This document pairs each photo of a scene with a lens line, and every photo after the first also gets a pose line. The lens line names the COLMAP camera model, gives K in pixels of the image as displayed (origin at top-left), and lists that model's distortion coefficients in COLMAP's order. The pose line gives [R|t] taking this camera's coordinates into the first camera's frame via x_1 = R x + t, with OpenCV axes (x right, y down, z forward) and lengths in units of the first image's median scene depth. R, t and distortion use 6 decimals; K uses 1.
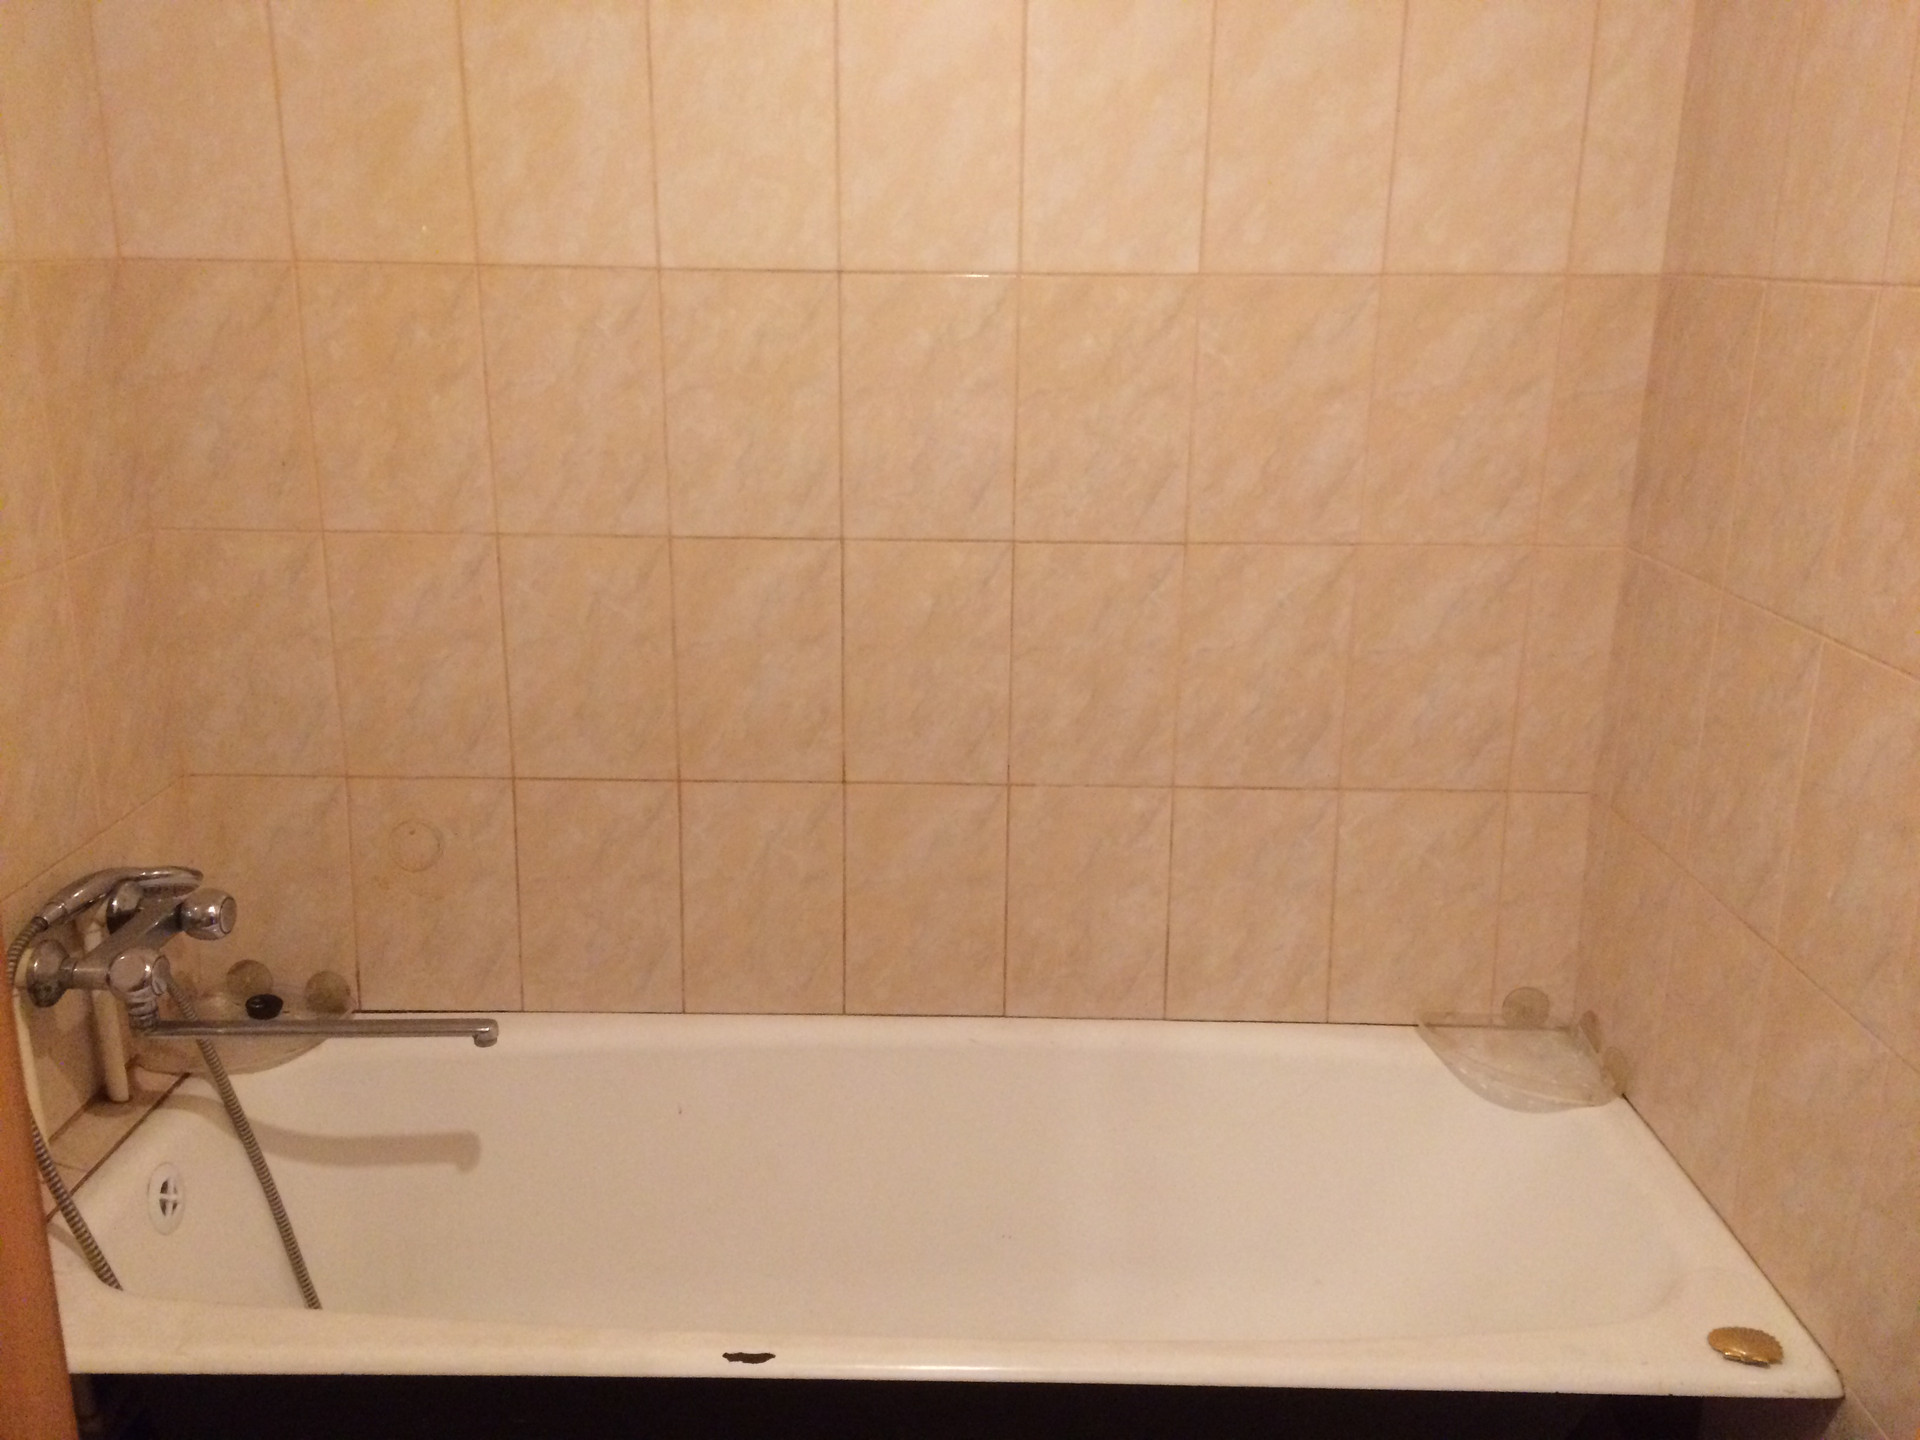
lens RADIAL K [[1632.1, 0, 947.9], [0, 1632.1, 714.0], [0, 0, 1]] dist [0.086744, -0.123838]
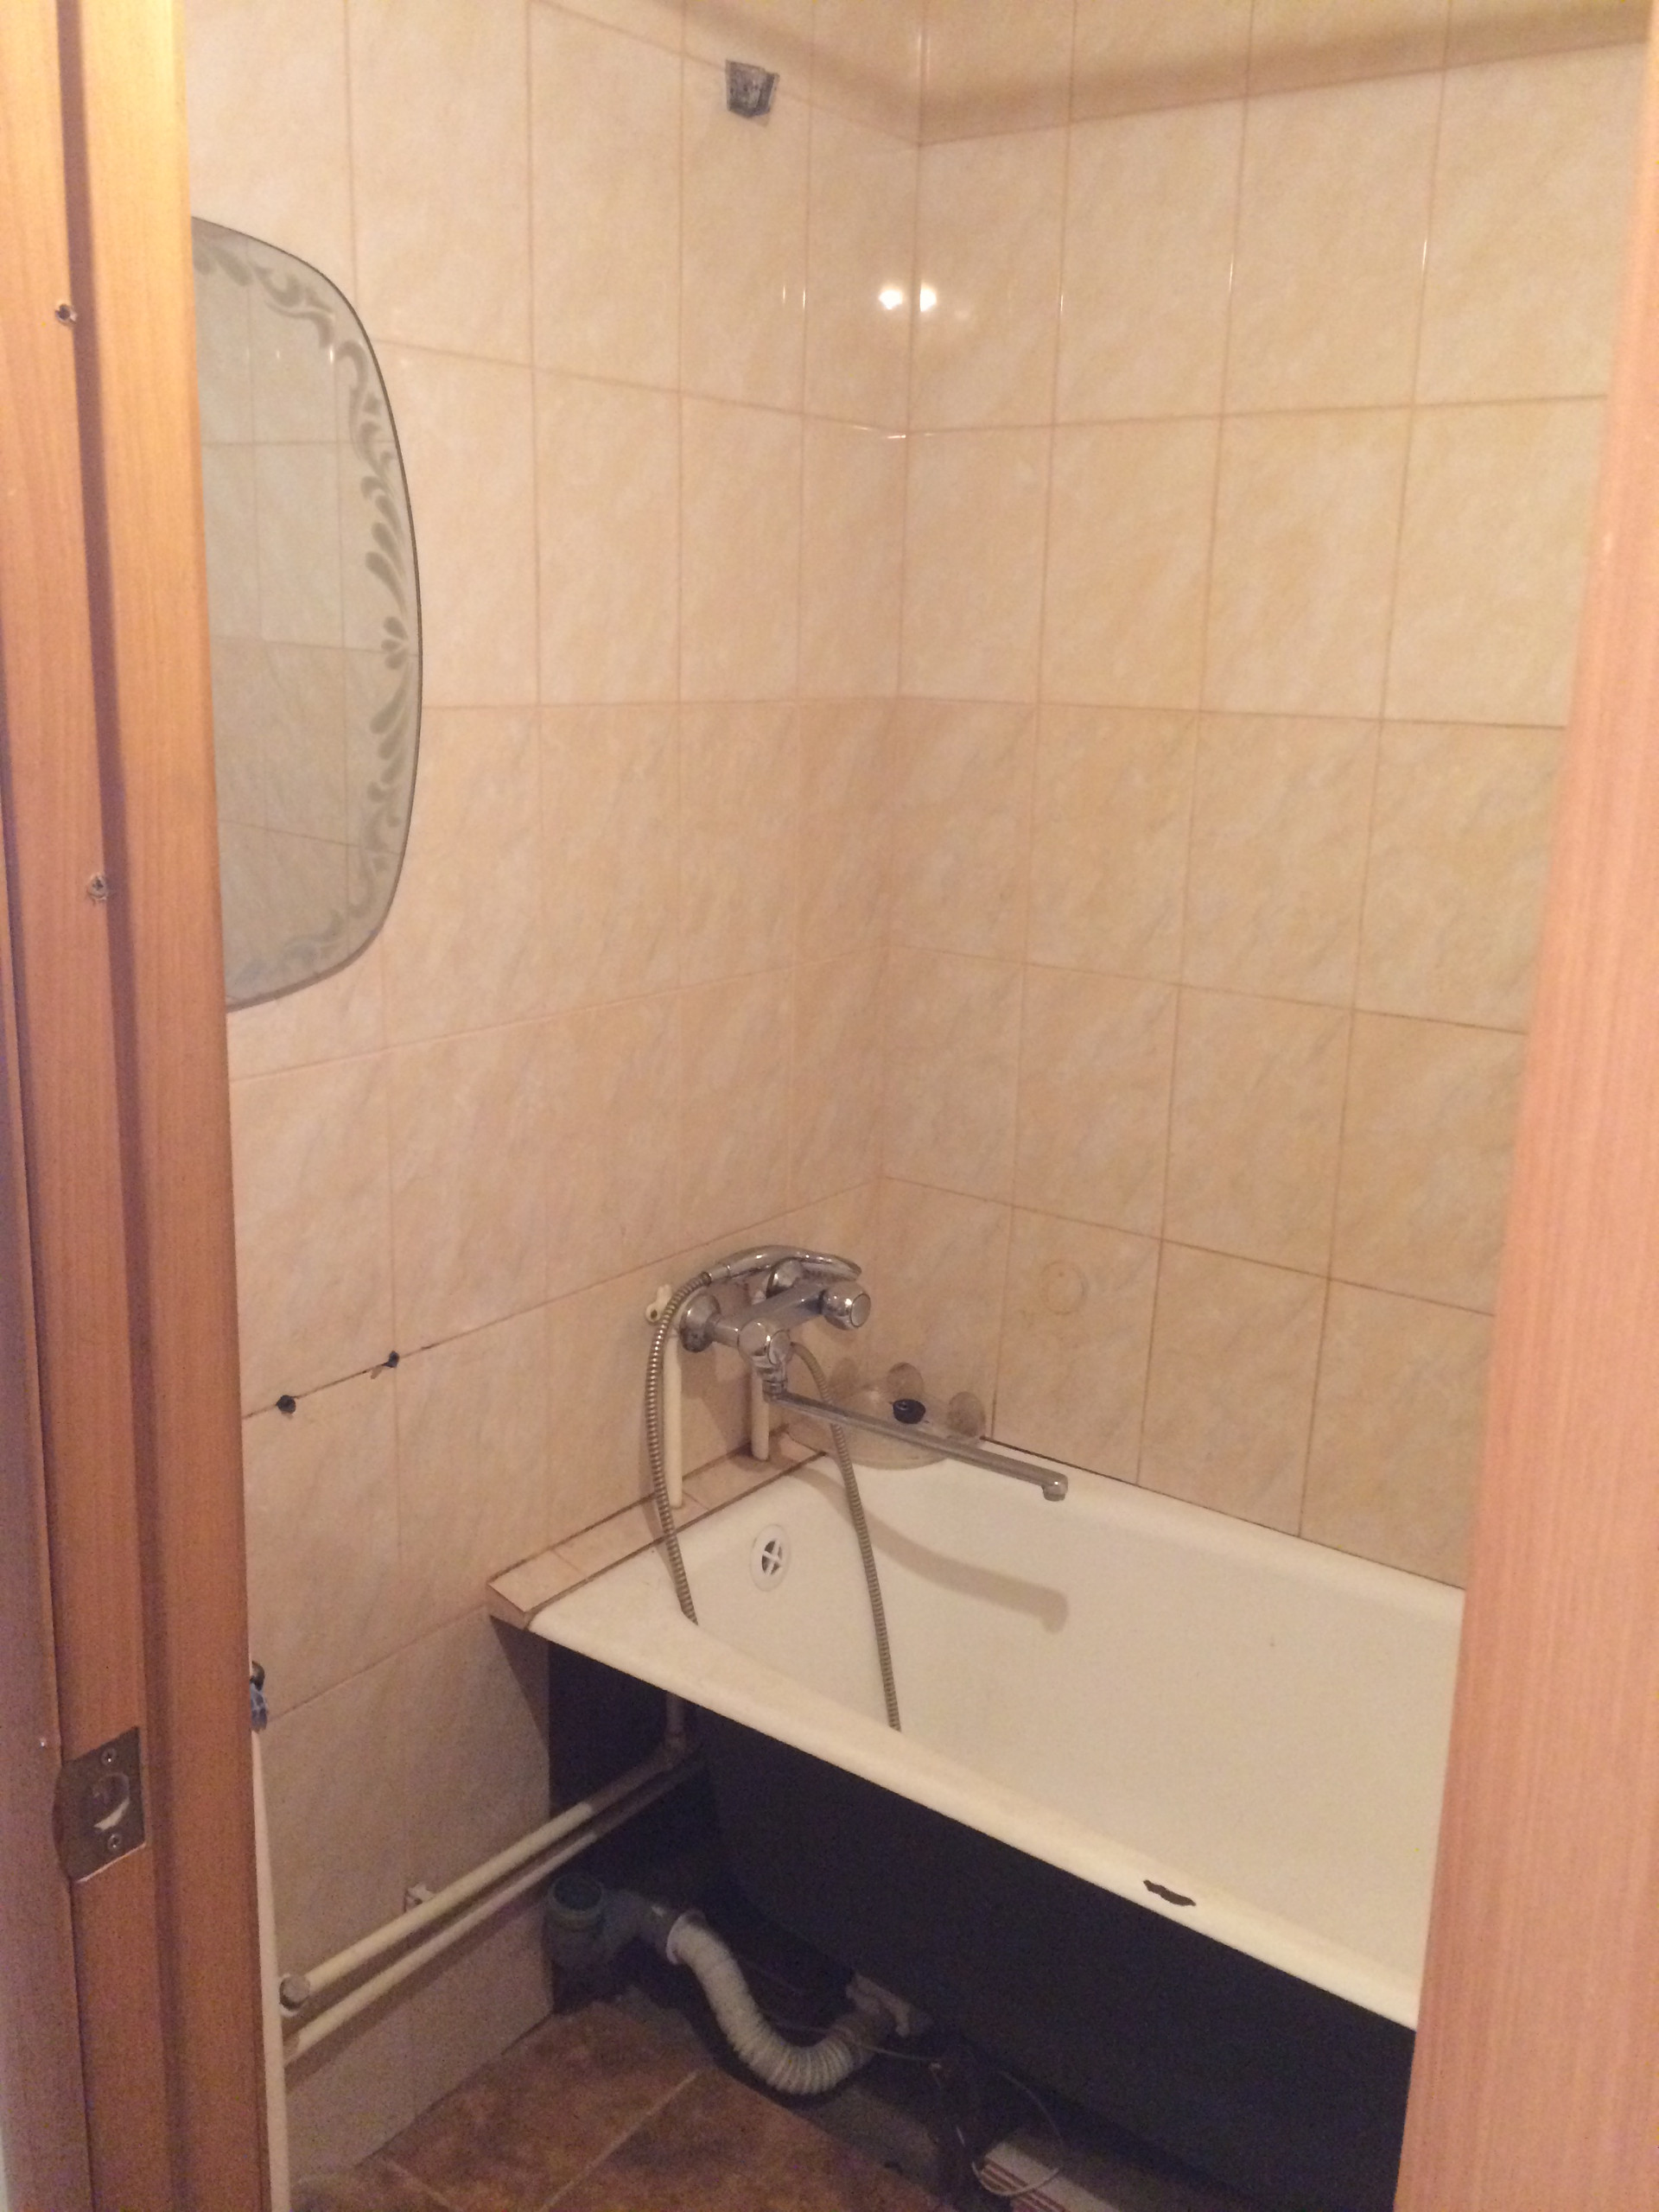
lens RADIAL K [[1880.3, 0, 823.9], [0, 1880.3, 1085.2], [0, 0, 1]] dist [0.086744, -0.123838]
pose [[0.810174, 0.147090, -0.567435, 0.196630], [-0.177413, 0.984135, 0.001799, -0.017306], [0.558697, 0.099213, 0.823416, -0.021655]]
